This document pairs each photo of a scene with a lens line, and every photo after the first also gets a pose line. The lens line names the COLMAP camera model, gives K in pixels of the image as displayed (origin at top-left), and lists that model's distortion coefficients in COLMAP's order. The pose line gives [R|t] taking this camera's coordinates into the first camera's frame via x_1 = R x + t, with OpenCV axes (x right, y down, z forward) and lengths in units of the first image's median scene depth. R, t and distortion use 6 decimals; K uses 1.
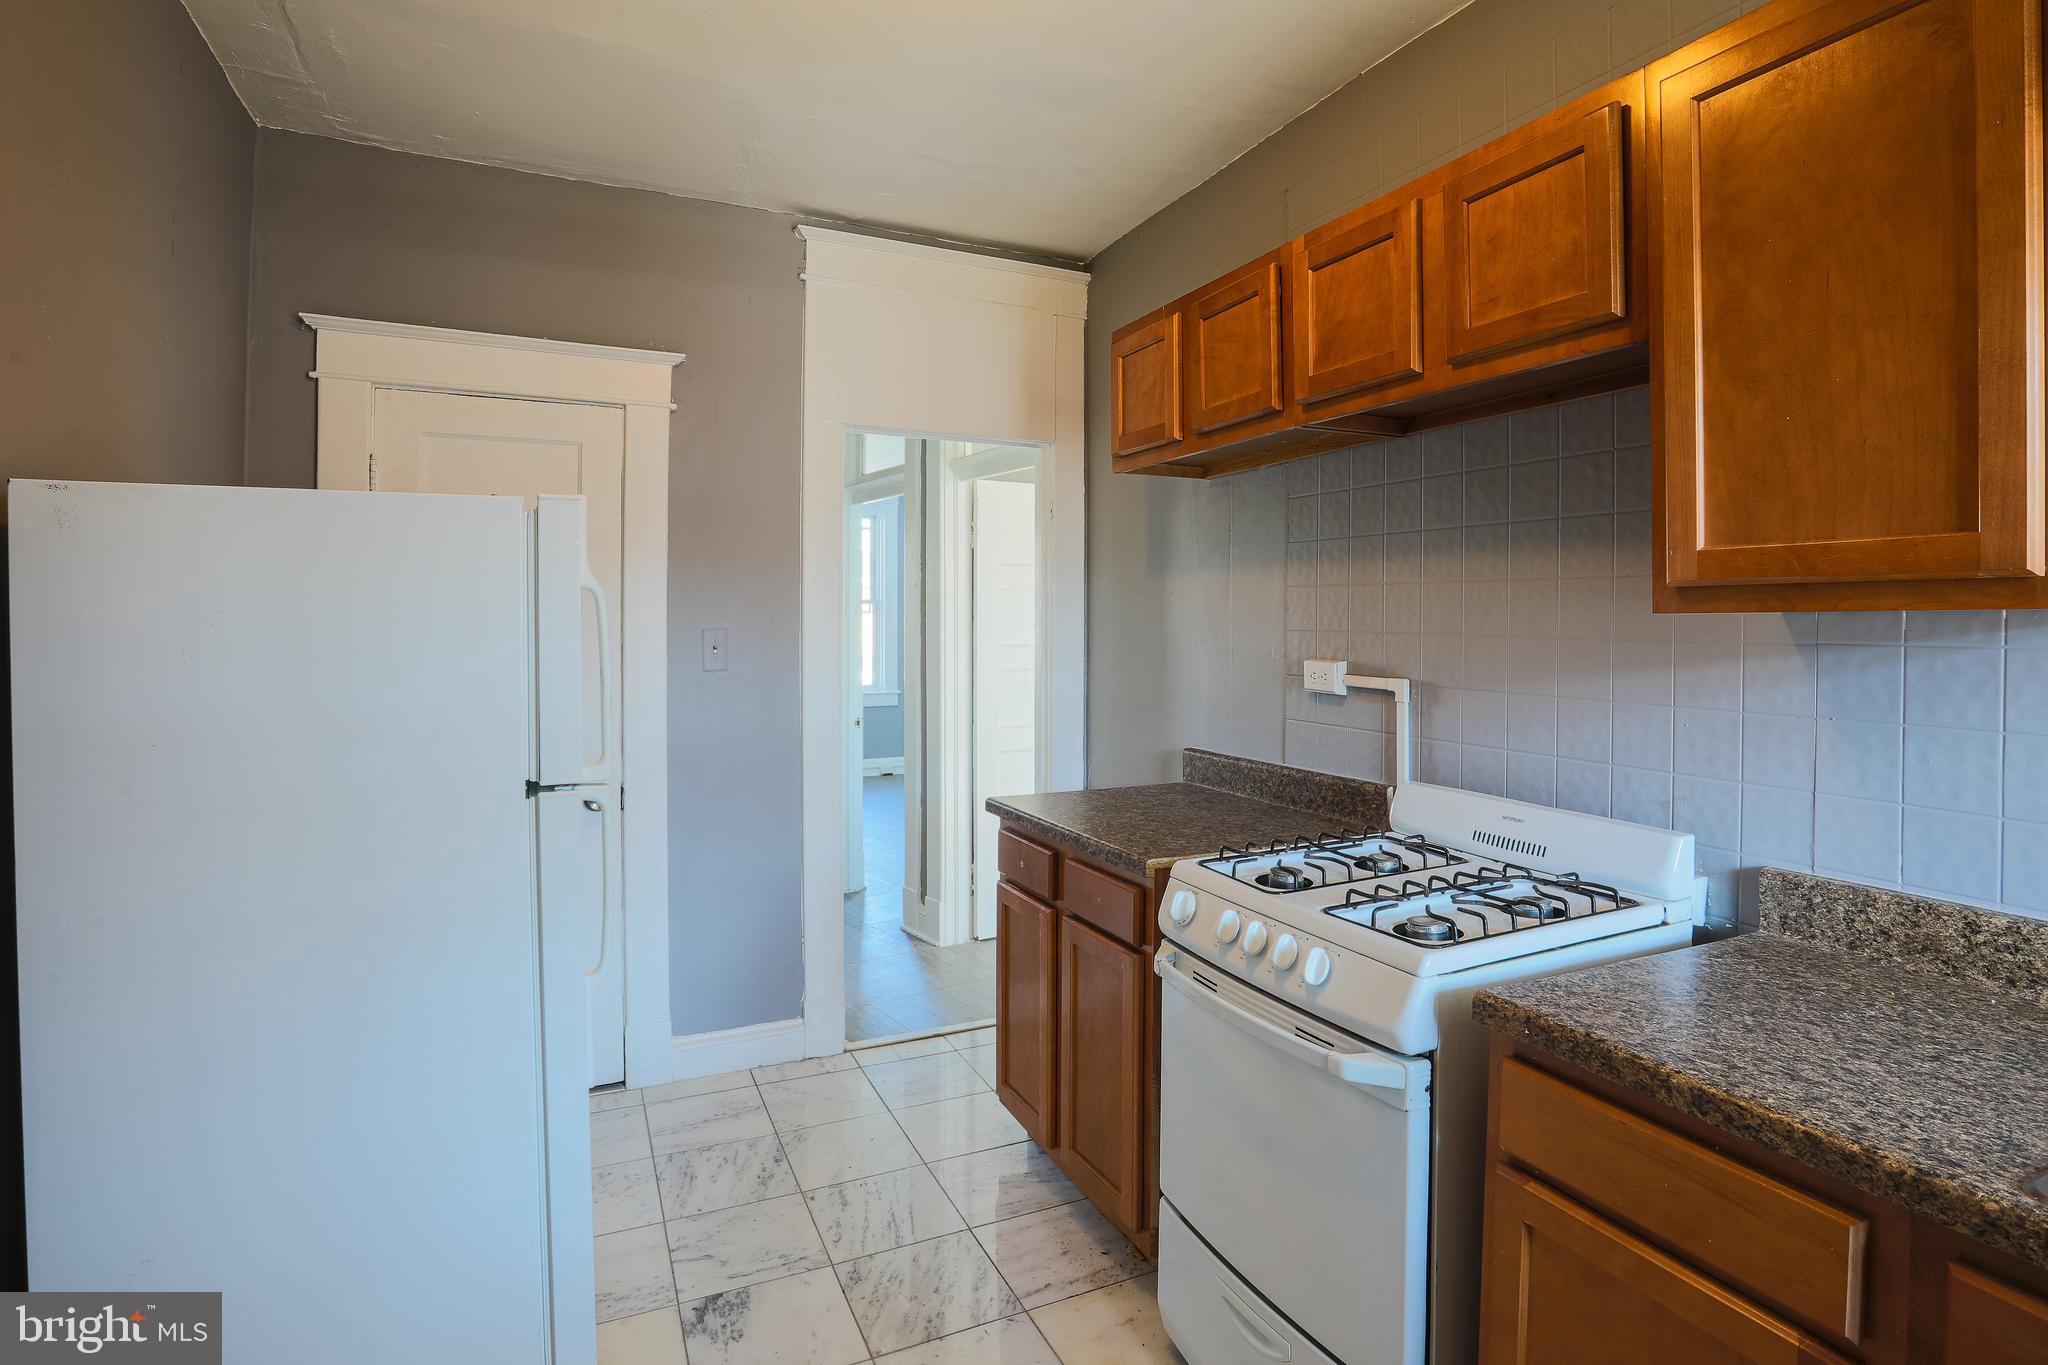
lens RADIAL K [[1015.0, 0, 1048.7], [0, 1015.0, 629.0], [0, 0, 1]] dist [-0.055918, 0.020924]
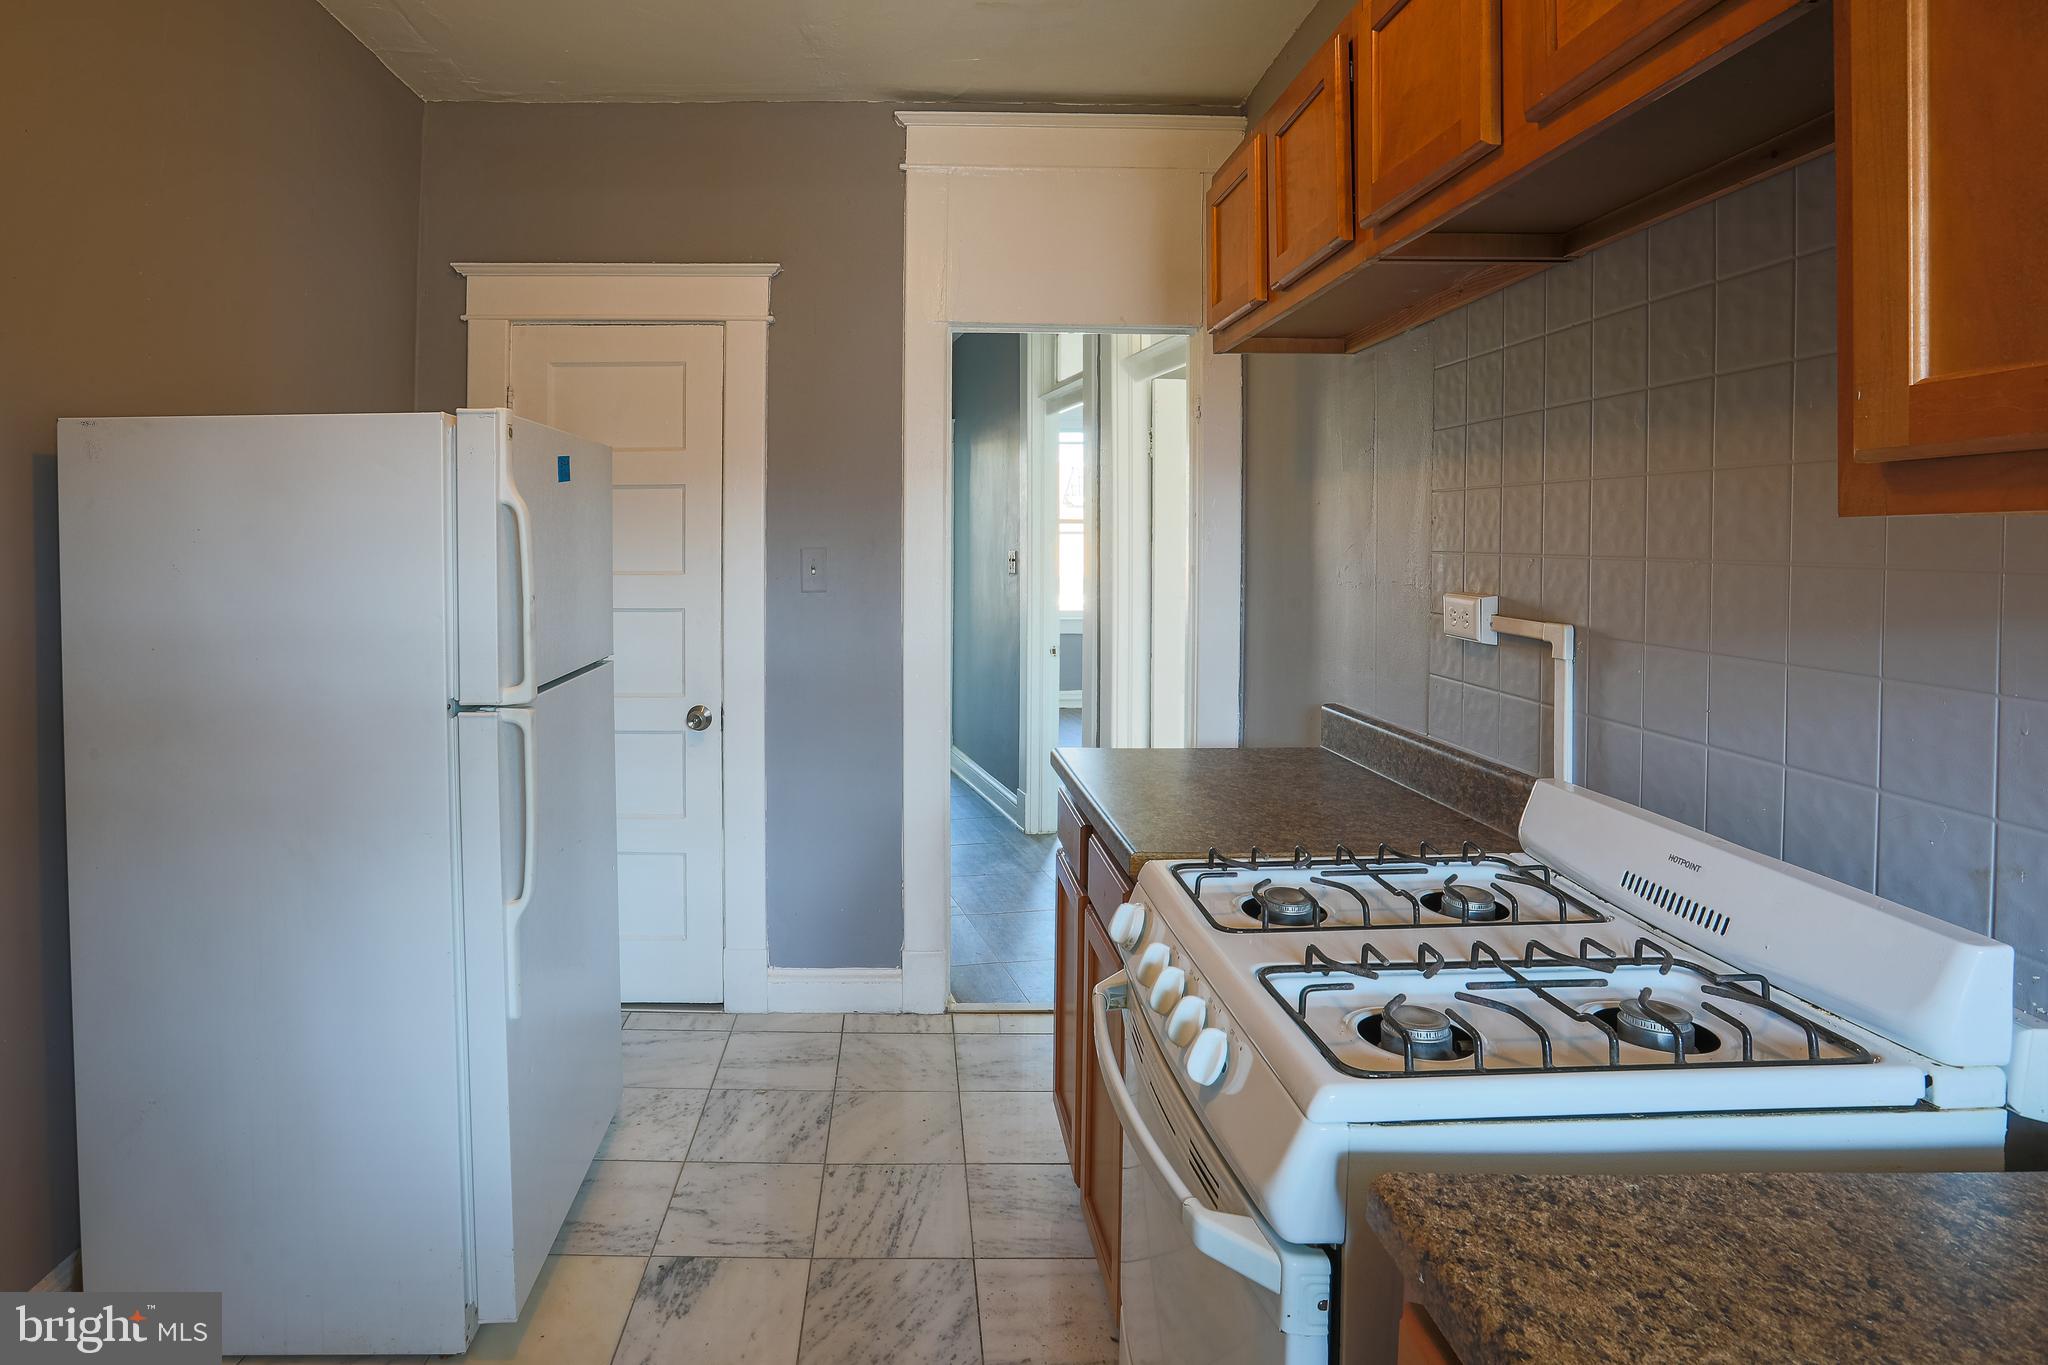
lens RADIAL K [[1042.2, 0, 928.5], [0, 1042.2, 557.4], [0, 0, 1]] dist [-0.055500, 0.017663]
pose [[0.907372, 0.005740, -0.420290, 0.277929], [-0.003347, 0.999974, 0.006431, 0.002495], [0.420316, -0.004429, 0.907367, 0.229442]]
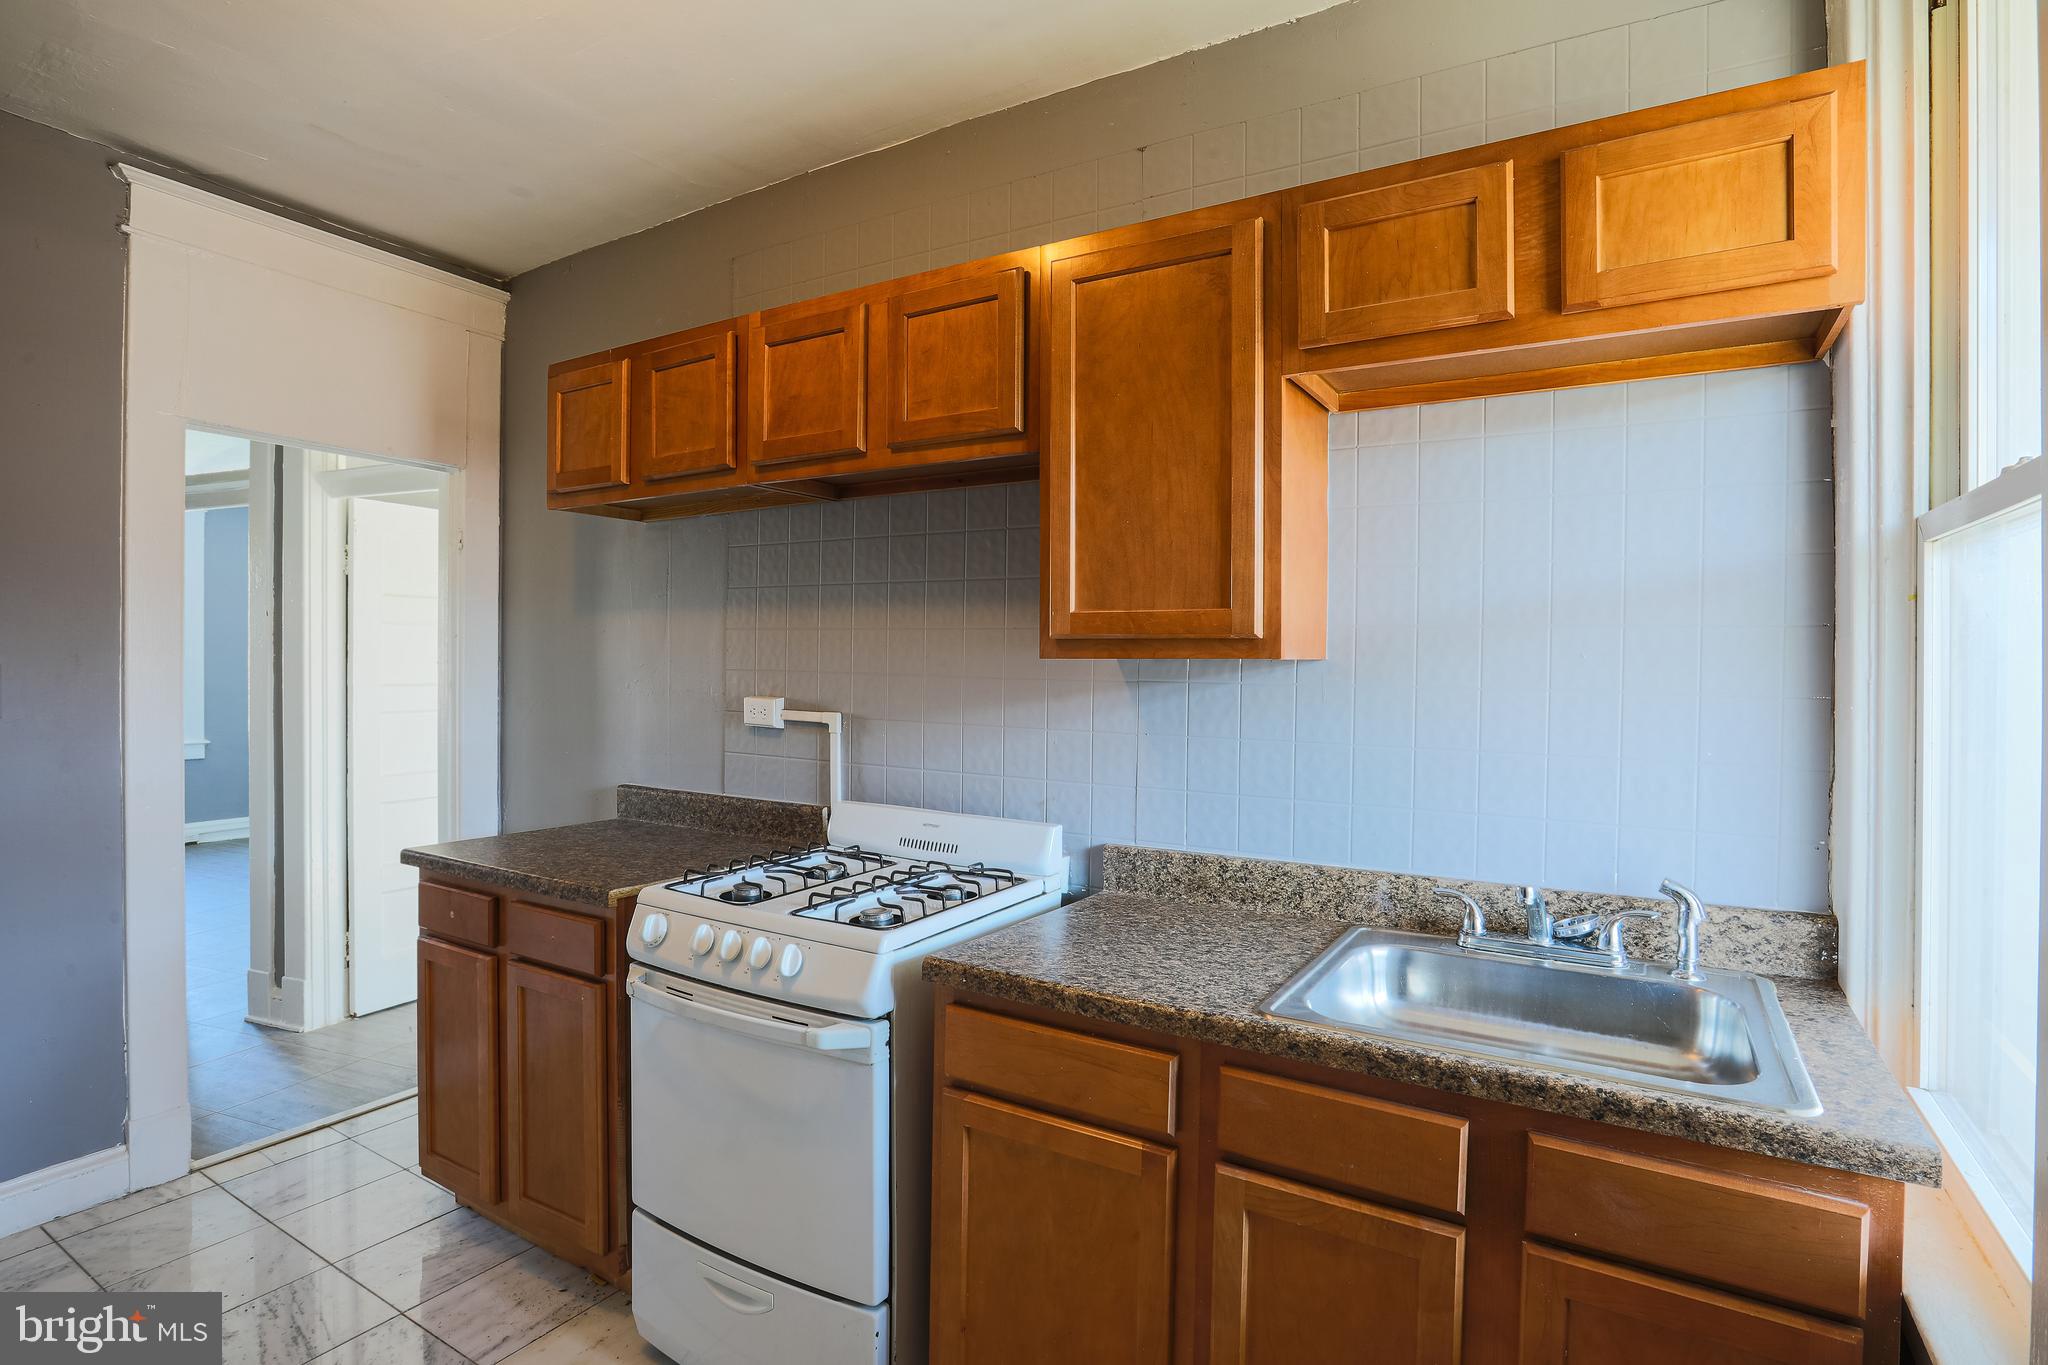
lens RADIAL K [[1008.9, 0, 1017.3], [0, 1008.9, 675.9], [0, 0, 1]] dist [-0.056121, 0.026324]
pose [[0.842373, 0.000905, 0.538894, -0.100267], [-0.005327, 0.999964, 0.006647, -0.000821], [-0.538869, -0.008470, 0.842347, -0.081724]]
